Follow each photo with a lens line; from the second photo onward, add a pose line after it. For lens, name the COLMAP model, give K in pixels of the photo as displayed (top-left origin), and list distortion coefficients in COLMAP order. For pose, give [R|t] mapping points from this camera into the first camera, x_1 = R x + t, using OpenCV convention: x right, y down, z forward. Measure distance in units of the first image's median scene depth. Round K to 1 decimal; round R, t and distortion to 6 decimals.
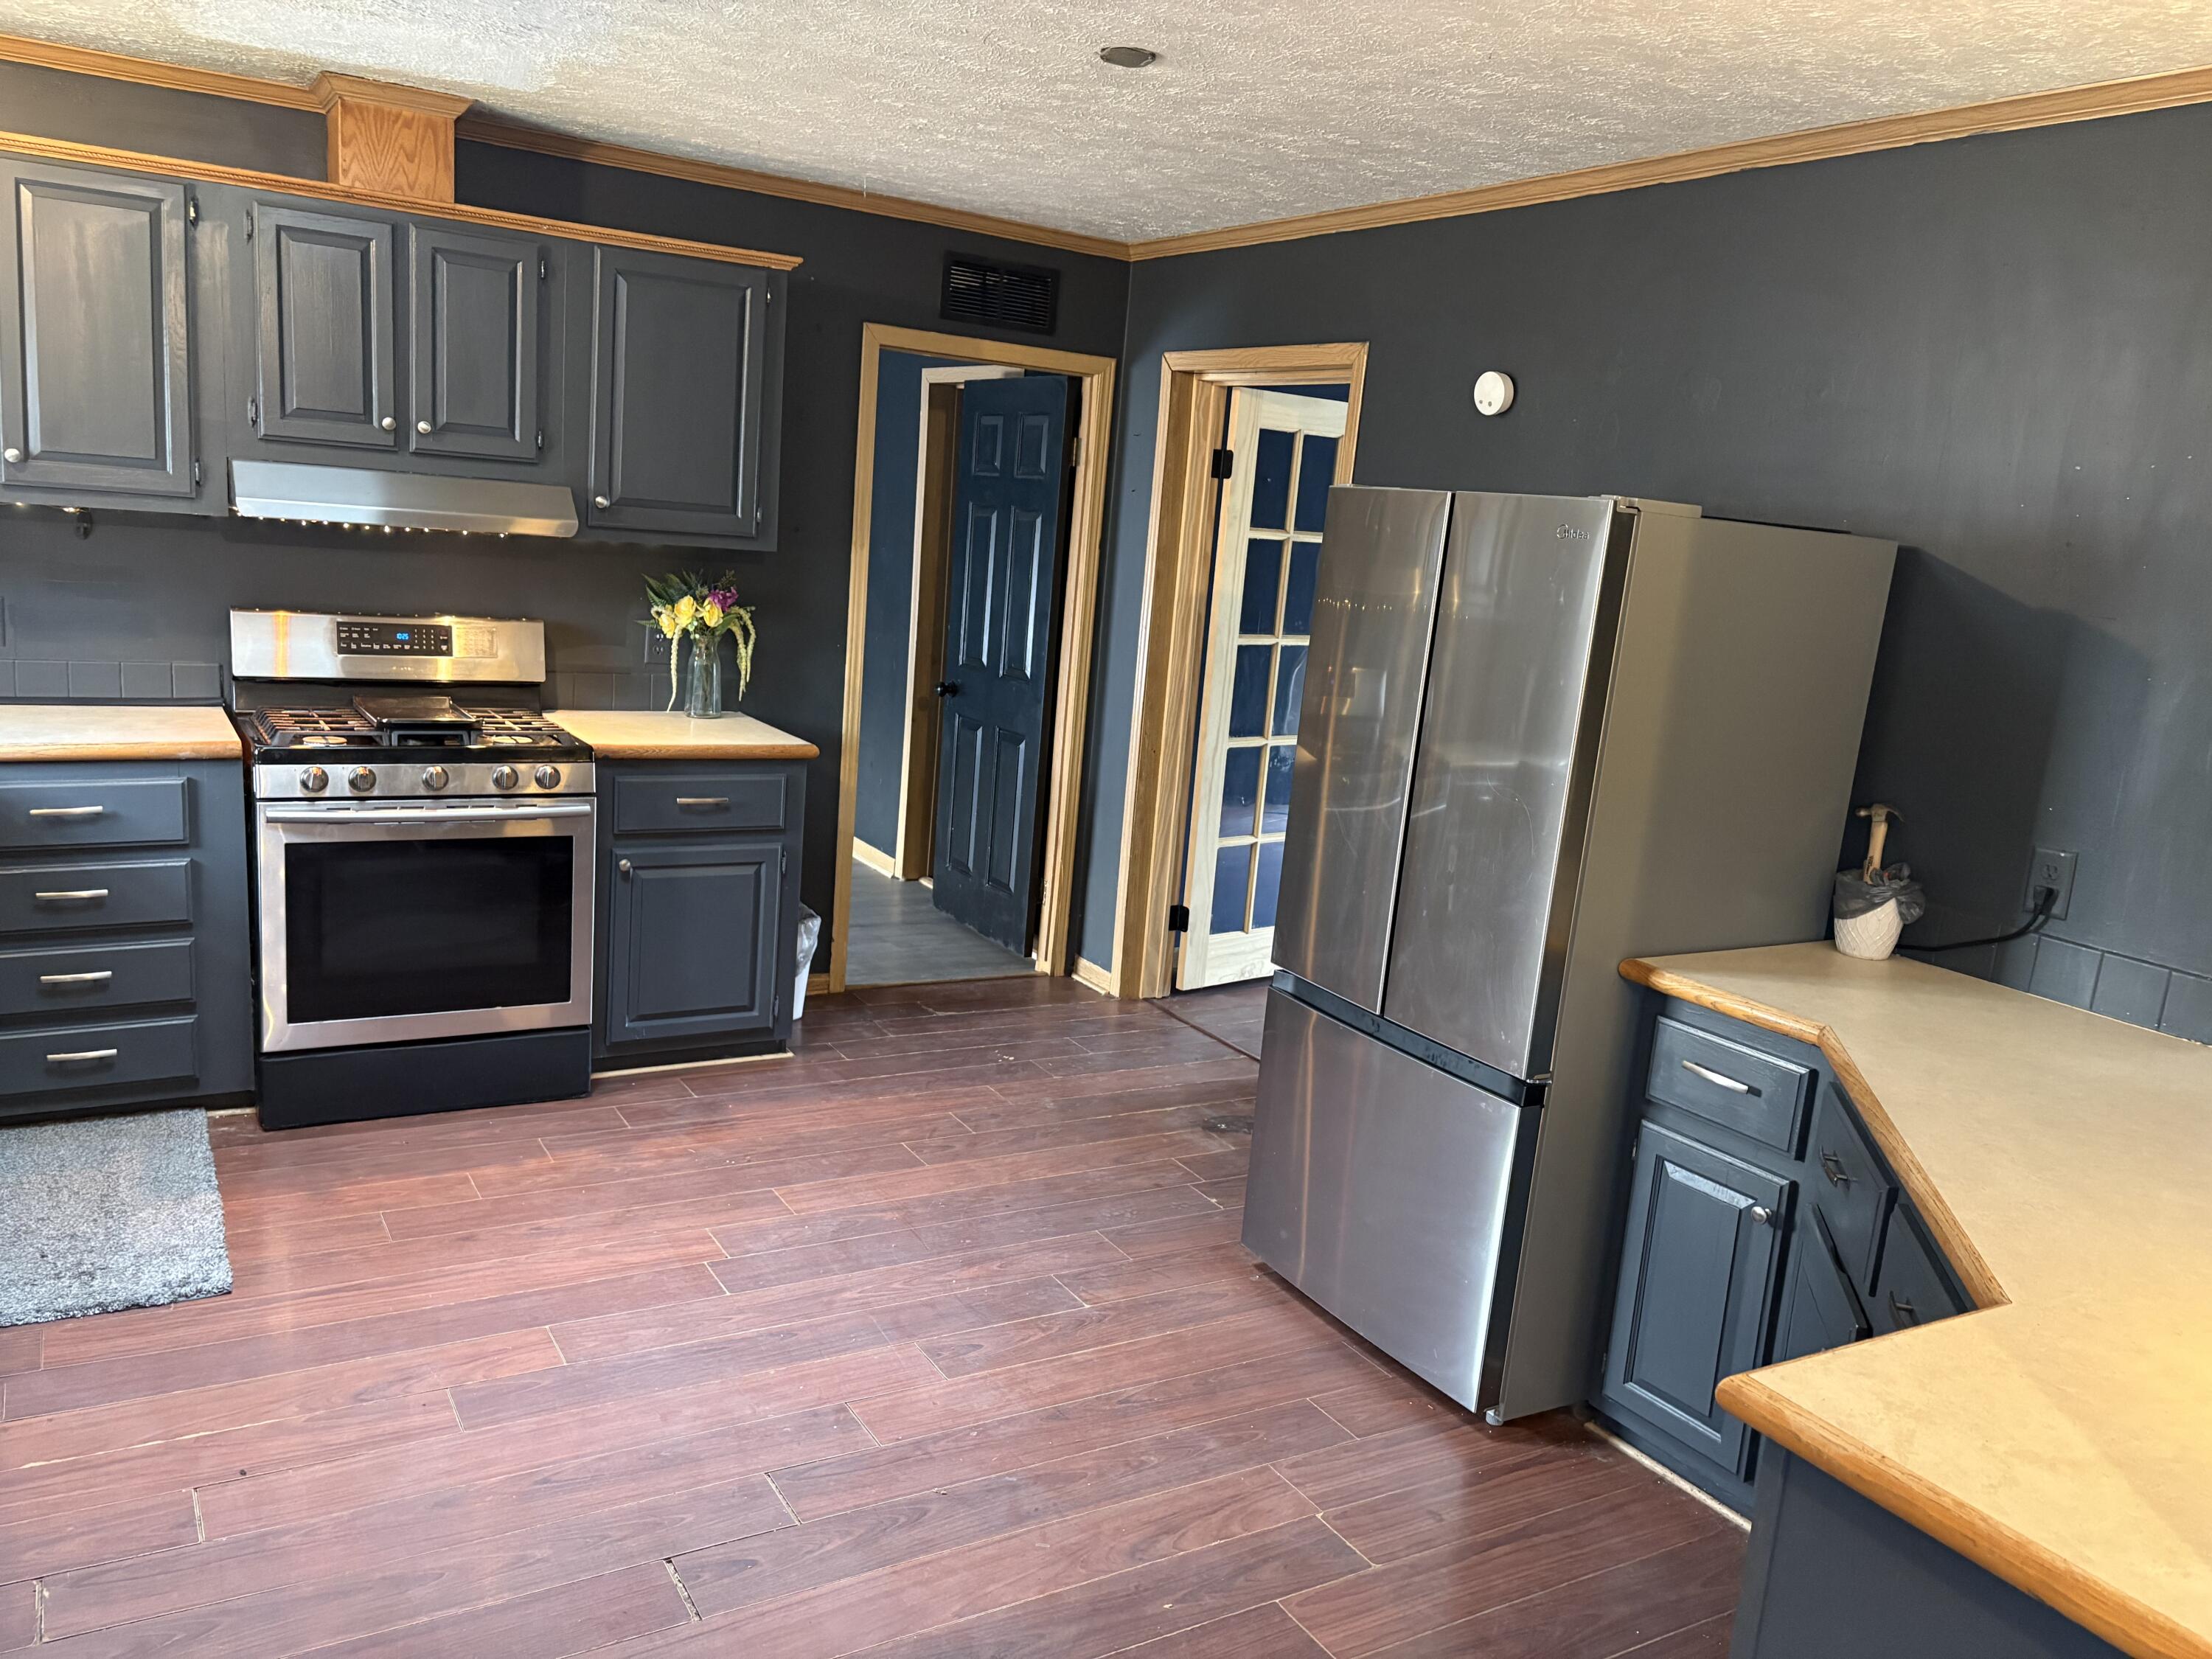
lens RADIAL K [[1679.0, 0, 1104.1], [0, 1679.0, 846.1], [0, 0, 1]] dist [0.045293, -0.039890]
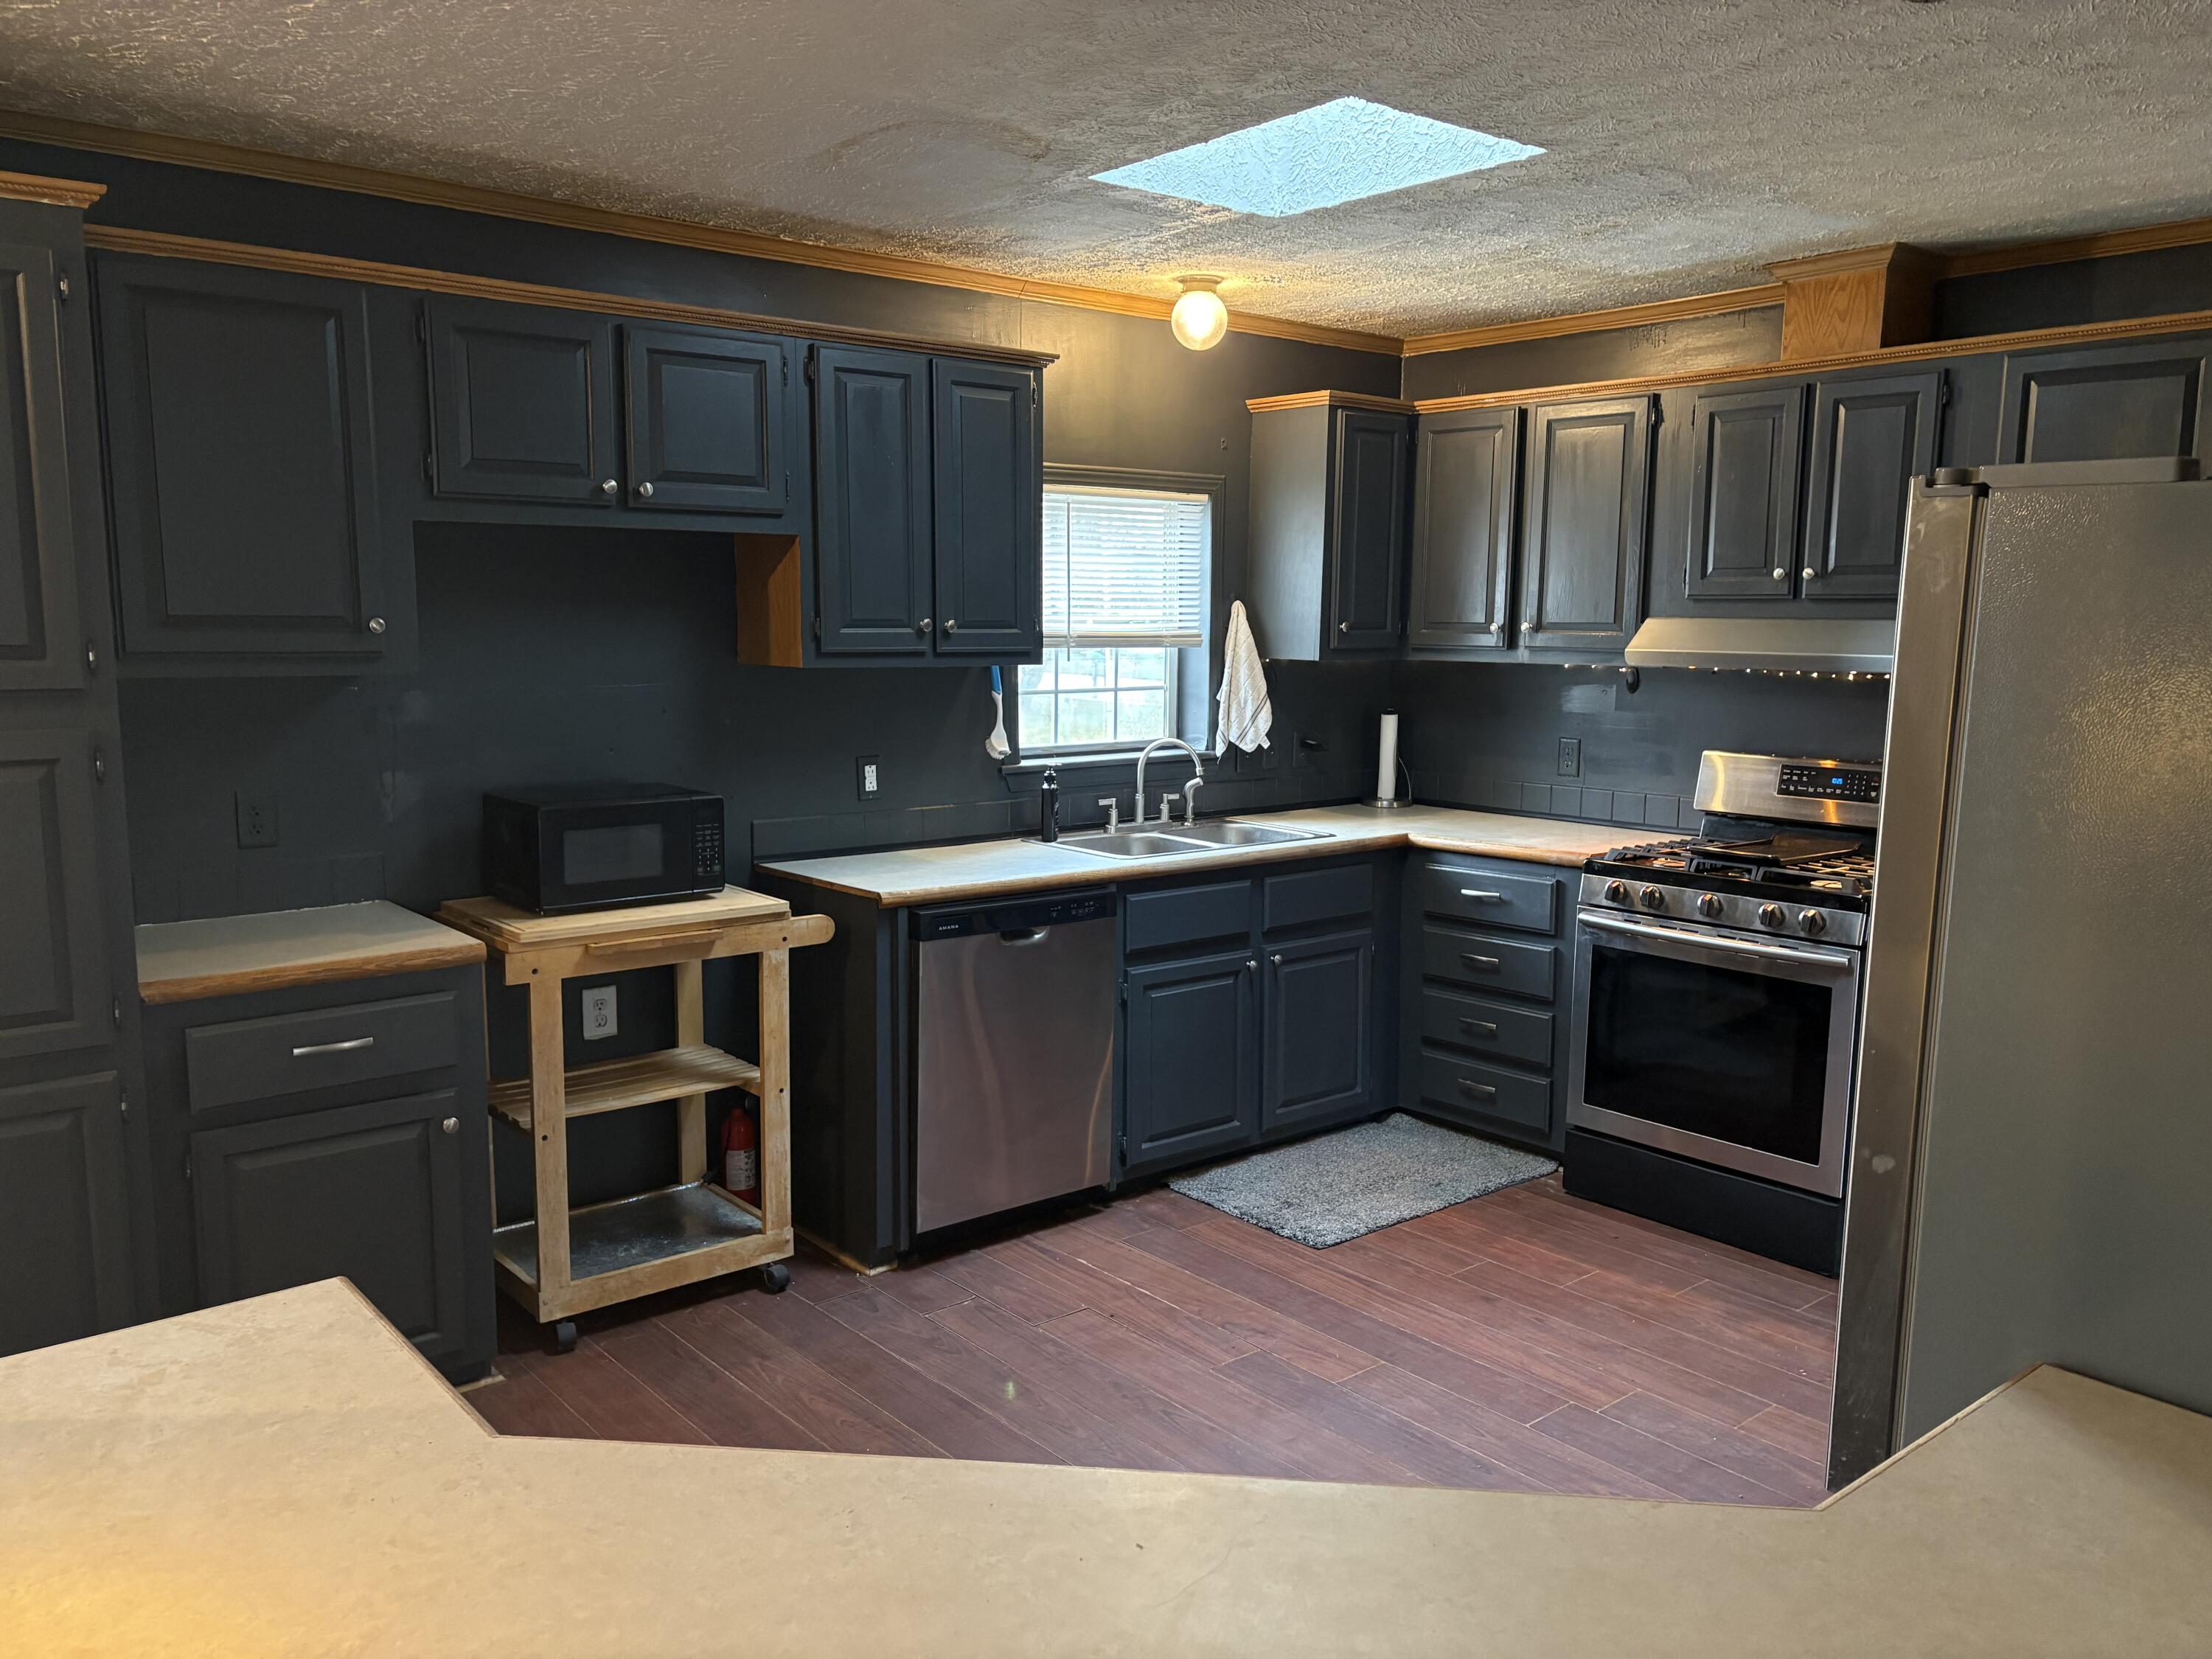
lens RADIAL K [[1687.0, 0, 1112.9], [0, 1687.0, 842.3], [0, 0, 1]] dist [0.042631, -0.005526]
pose [[0.161153, 0.054889, -0.985402, 0.567574], [-0.191107, 0.981290, 0.023406, -0.032282], [0.968250, 0.184545, 0.168627, 0.459730]]
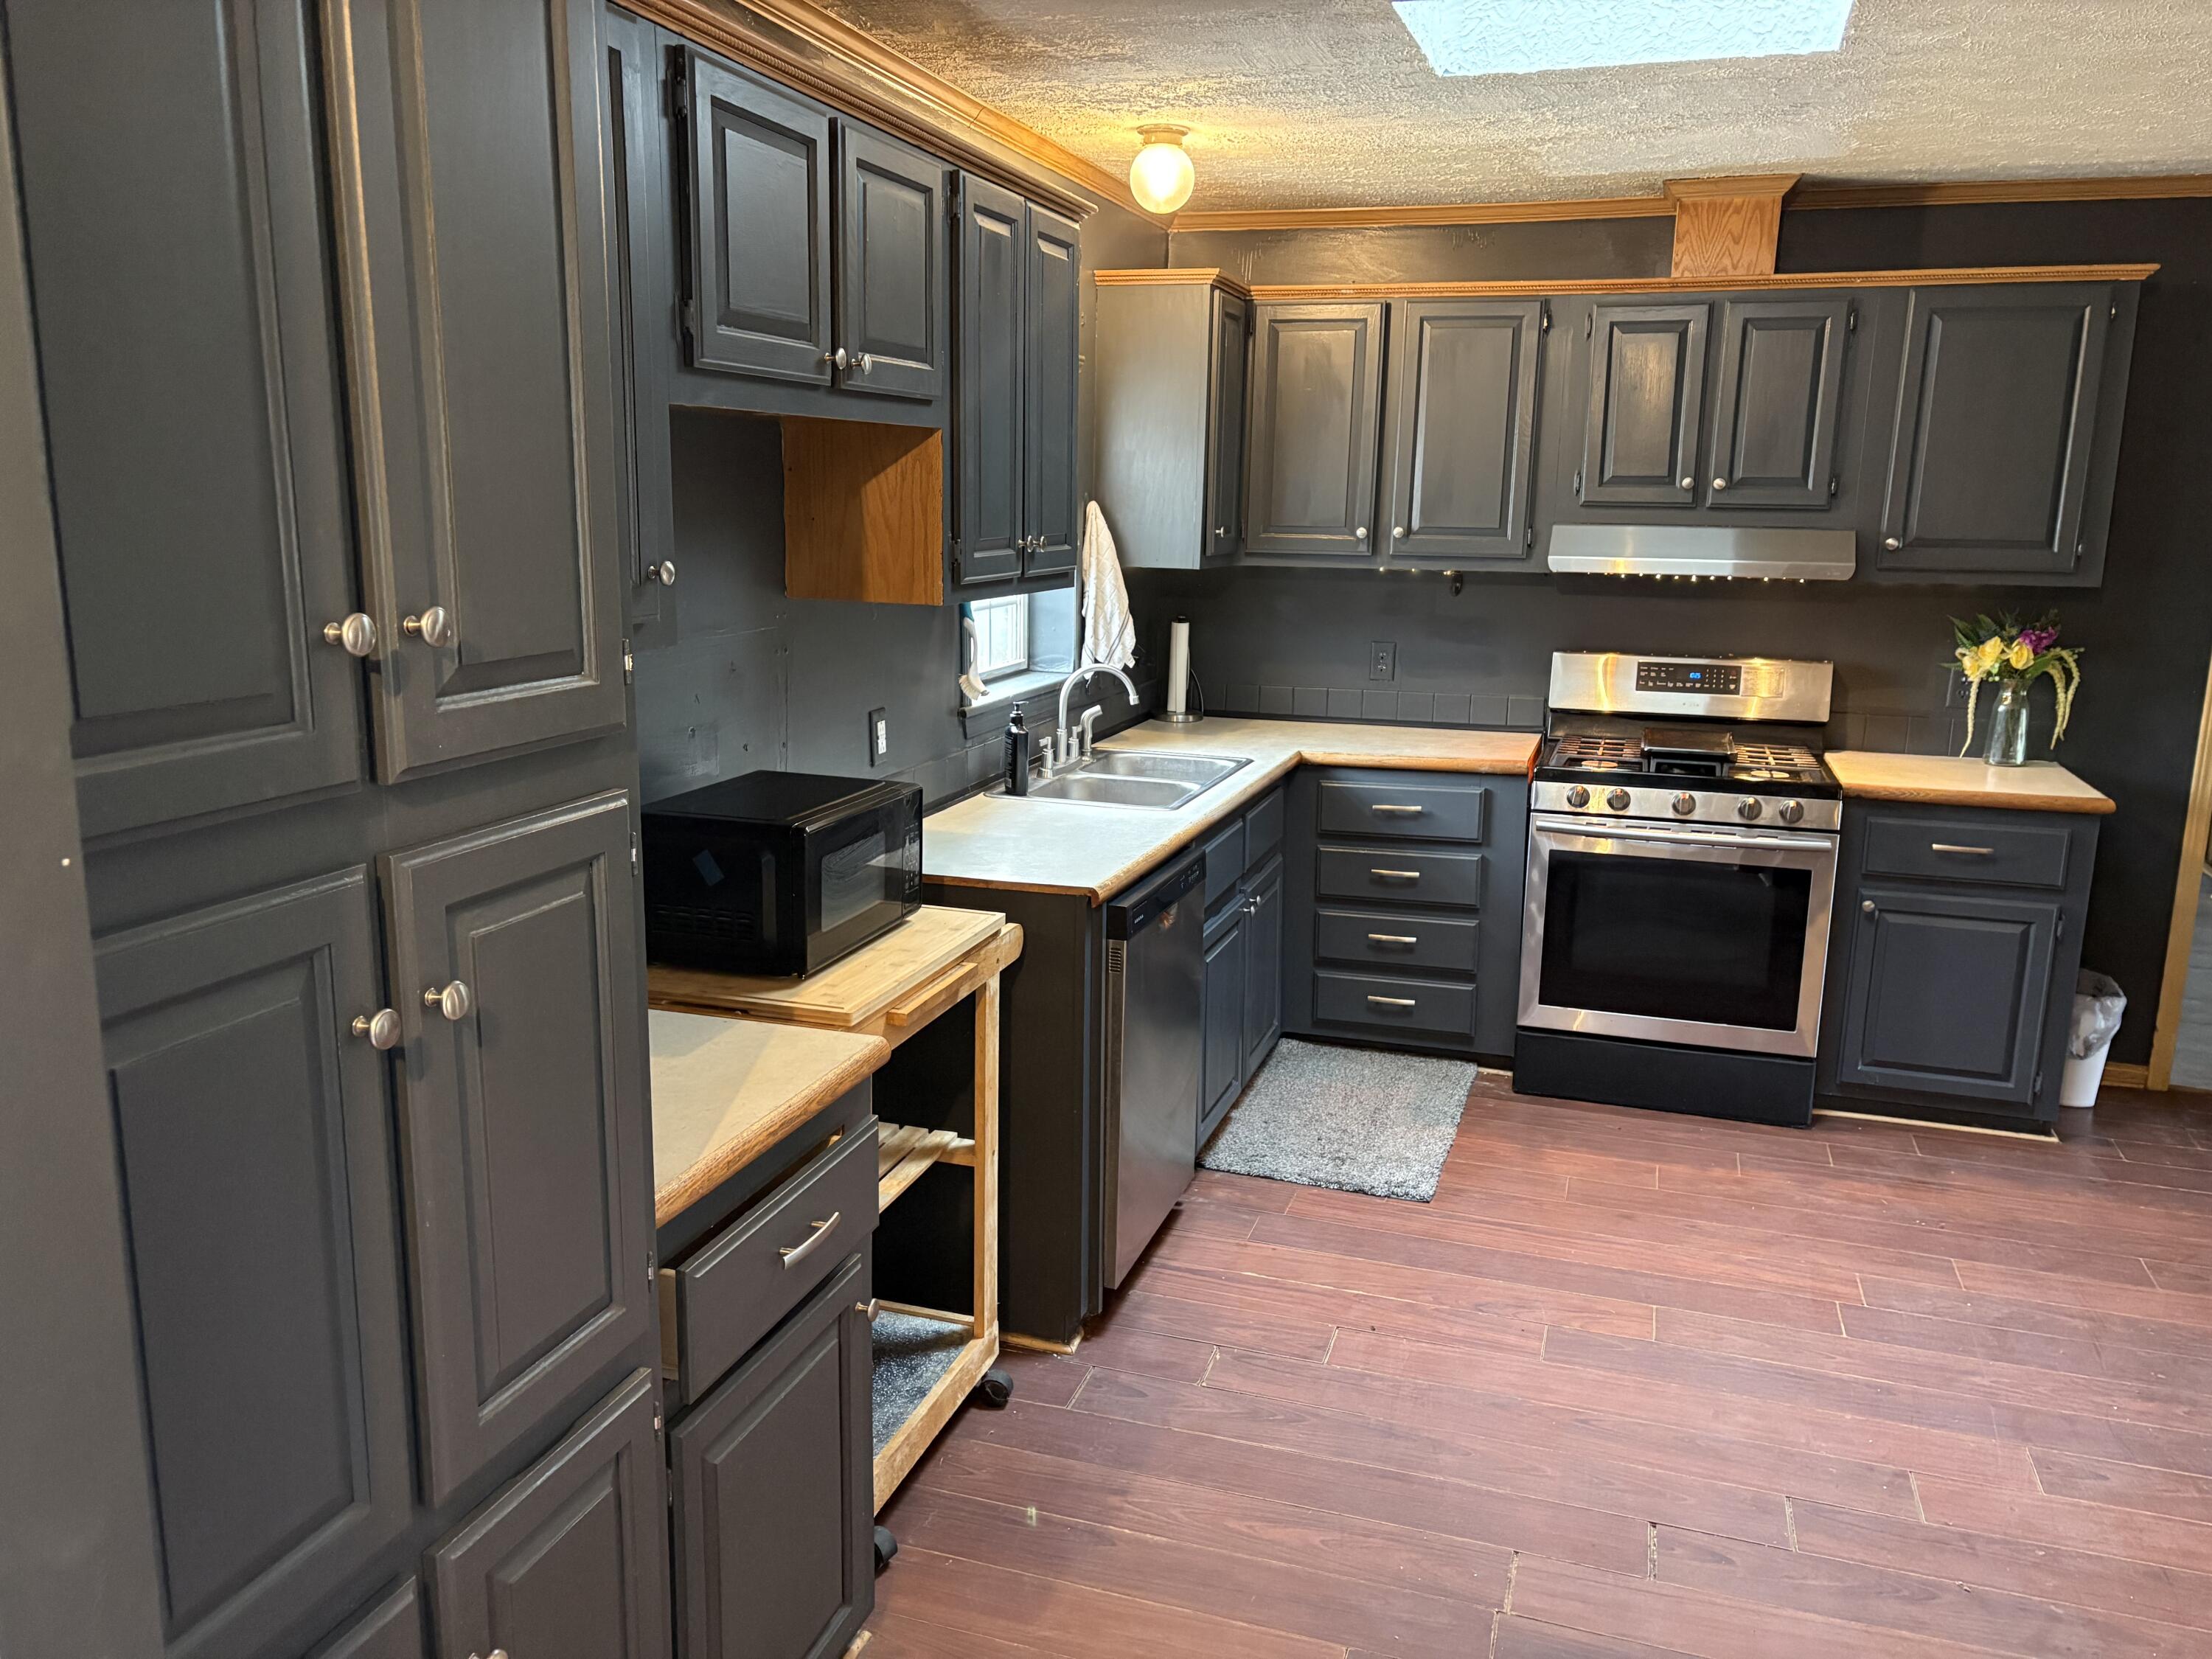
lens RADIAL K [[1679.3, 0, 1097.5], [0, 1679.3, 835.2], [0, 0, 1]] dist [0.047368, -0.048353]
pose [[0.653580, 0.081770, -0.752427, 0.178835], [-0.112275, 0.993622, 0.010457, 0.011318], [0.748483, 0.077645, 0.658593, -0.000219]]
